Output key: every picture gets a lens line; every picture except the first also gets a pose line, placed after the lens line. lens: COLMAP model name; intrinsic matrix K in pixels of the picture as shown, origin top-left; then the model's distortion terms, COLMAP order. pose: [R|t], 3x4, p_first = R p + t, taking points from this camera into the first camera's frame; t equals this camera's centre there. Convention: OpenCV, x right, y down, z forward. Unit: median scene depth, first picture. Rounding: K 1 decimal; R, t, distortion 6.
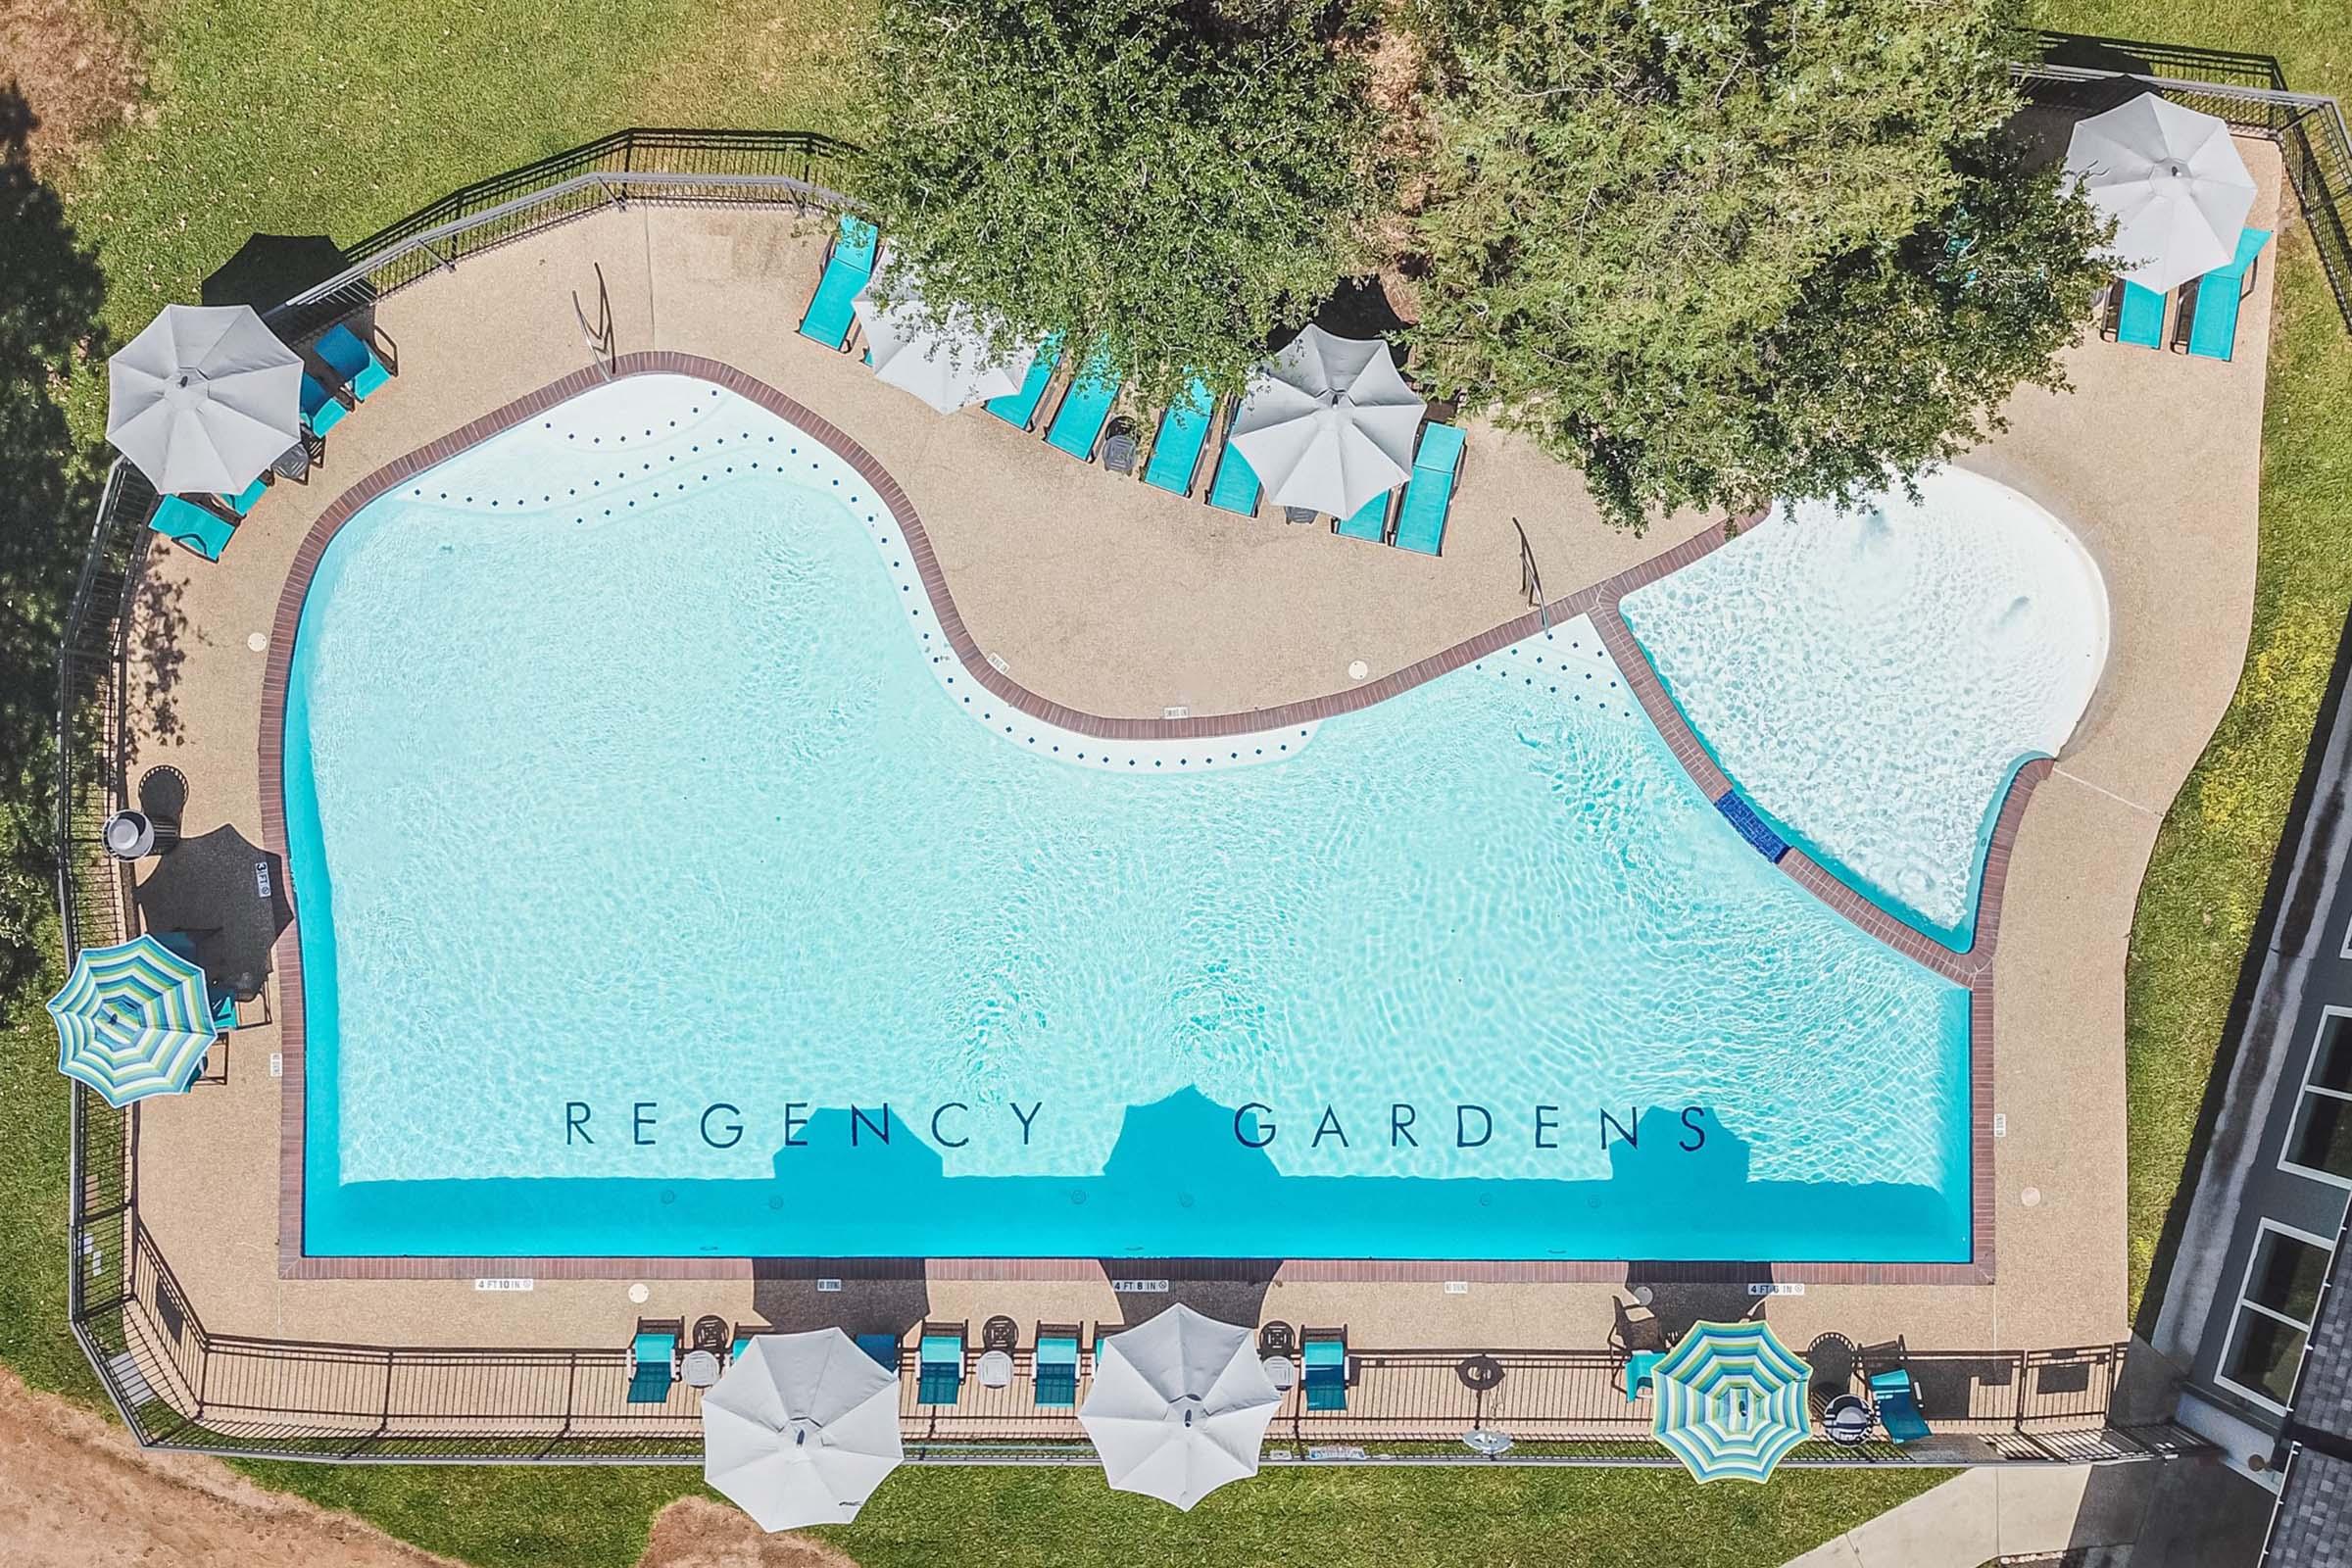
lens RADIAL K [[1779.8, 0, 1158.2], [0, 1779.8, 779.9], [0, 0, 1]] dist [-0.073804, 0.093951]
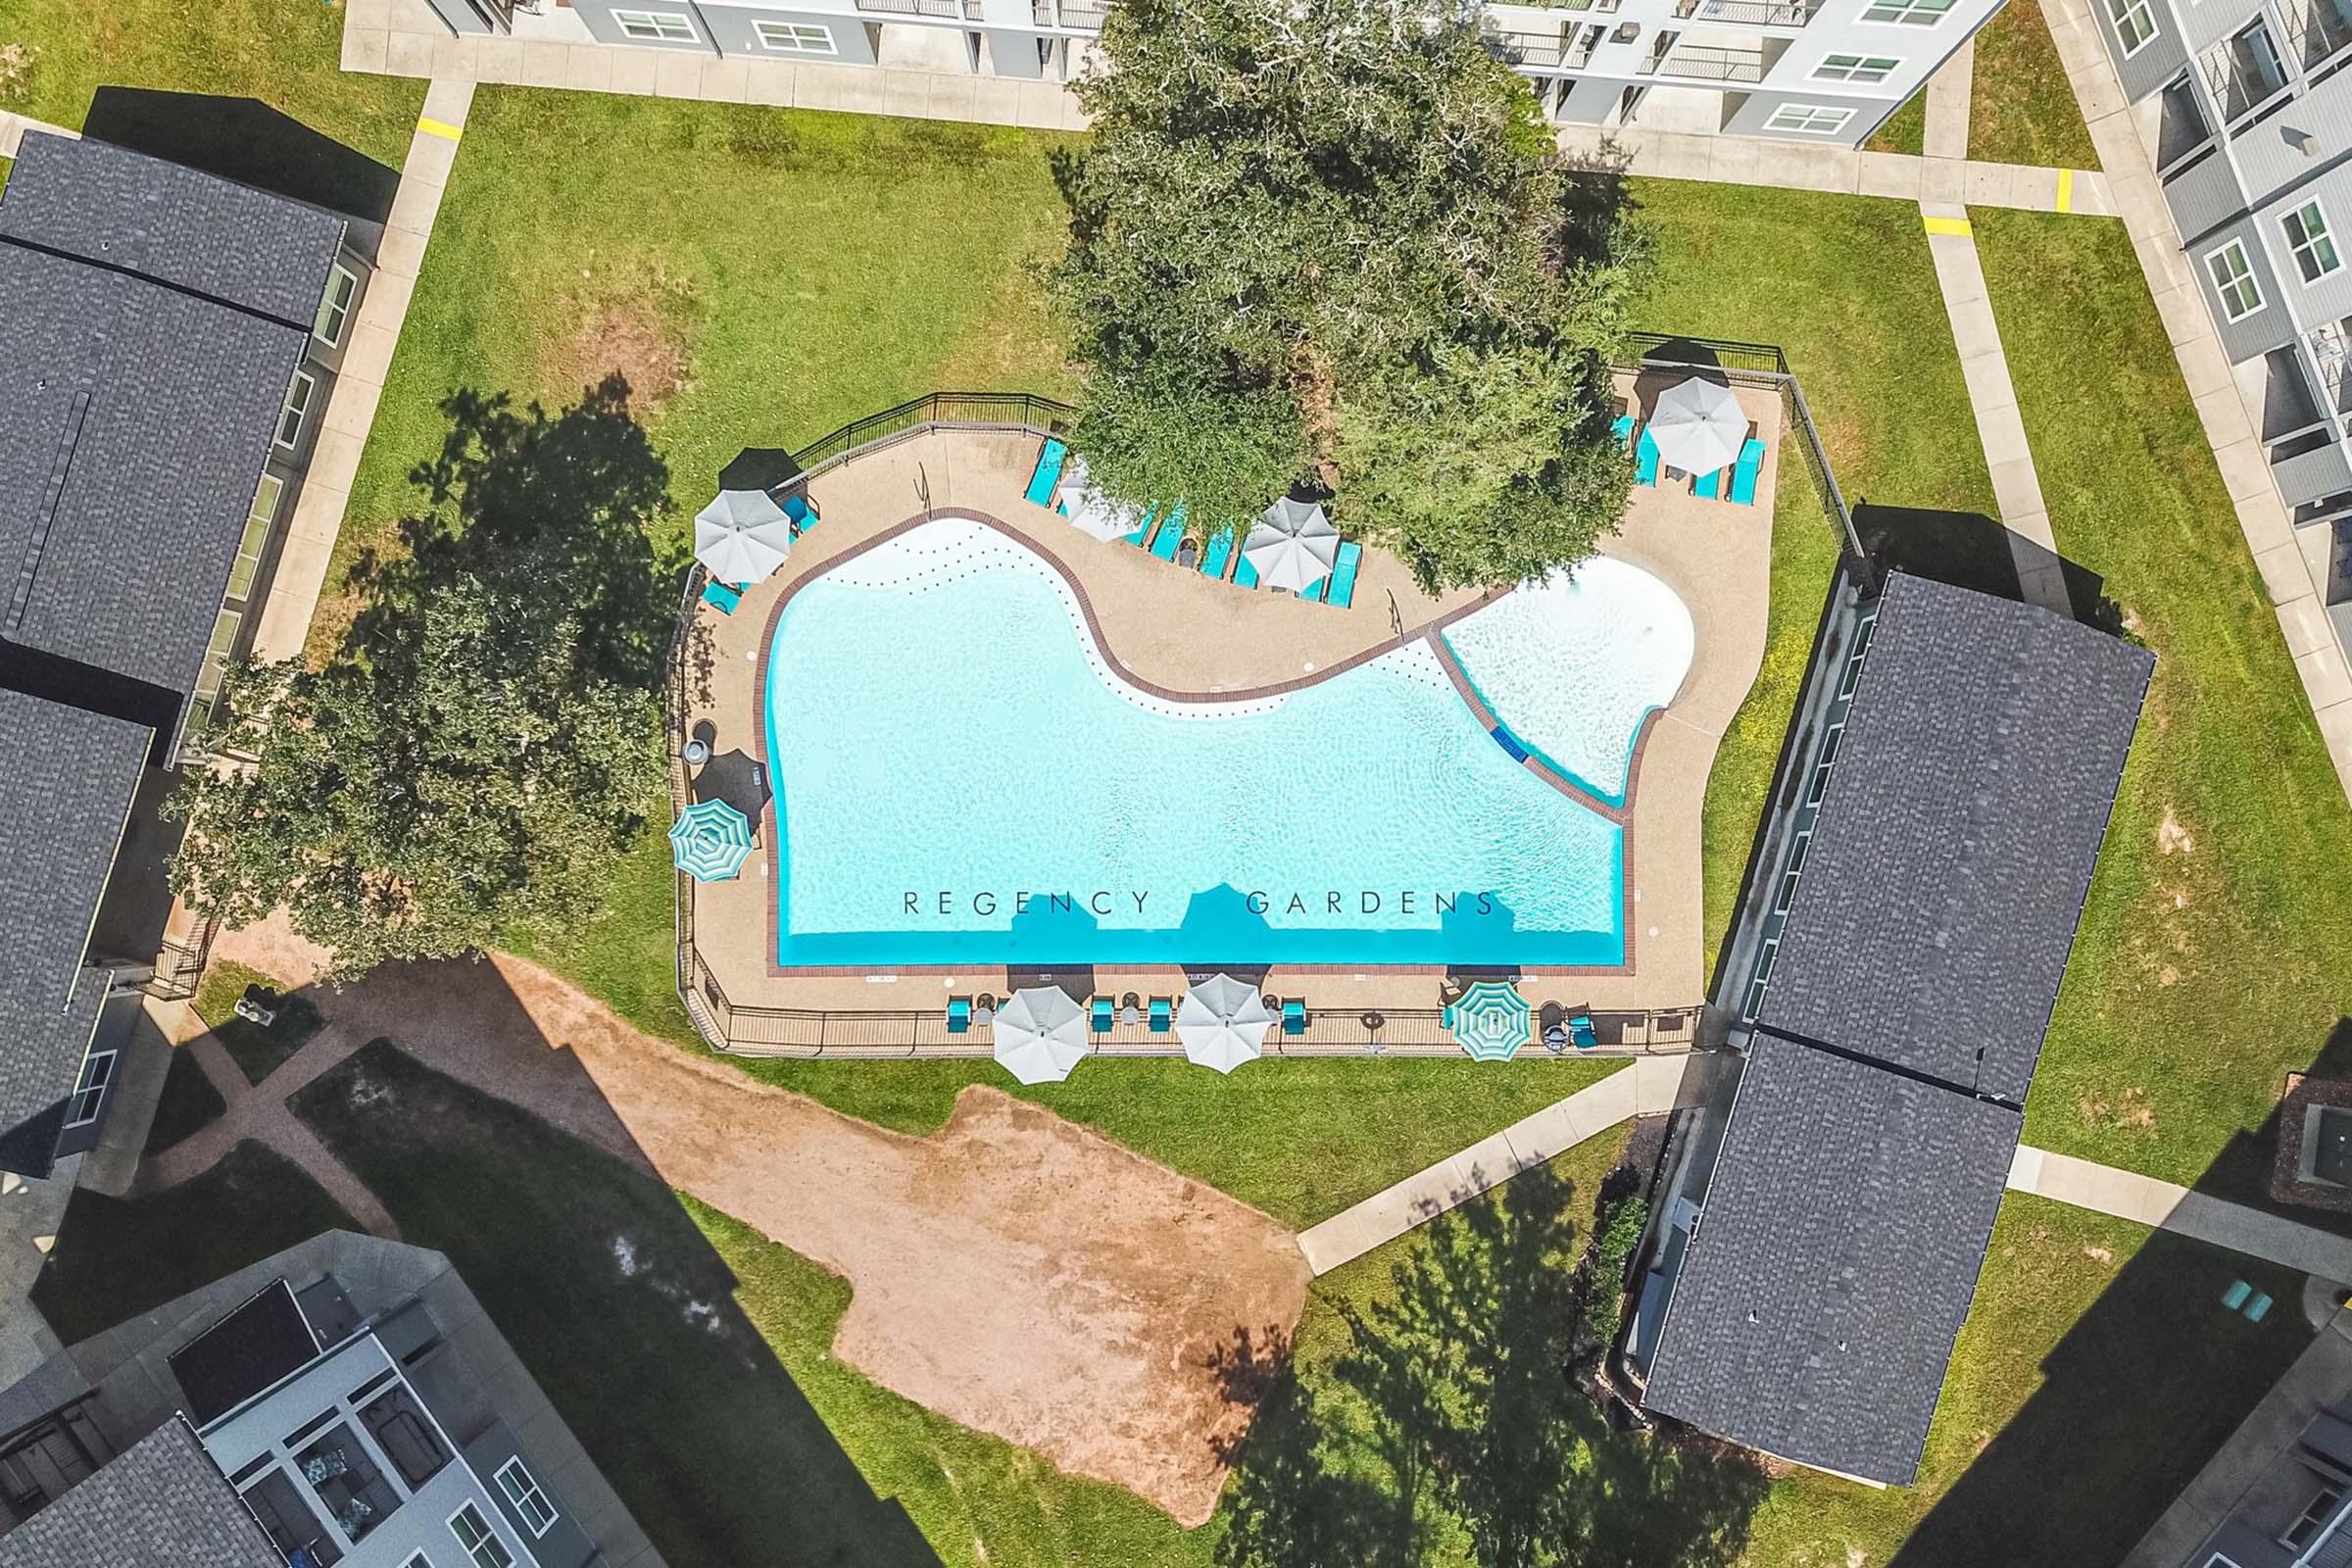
lens RADIAL K [[1790.7, 0, 1163.3], [0, 1790.7, 819.9], [0, 0, 1]] dist [0.001593, -0.001438]
pose [[0.999964, -0.007752, 0.003493, -0.057744], [0.007718, 0.999924, 0.009635, 0.088815], [-0.003567, -0.009607, 0.999947, -1.004507]]
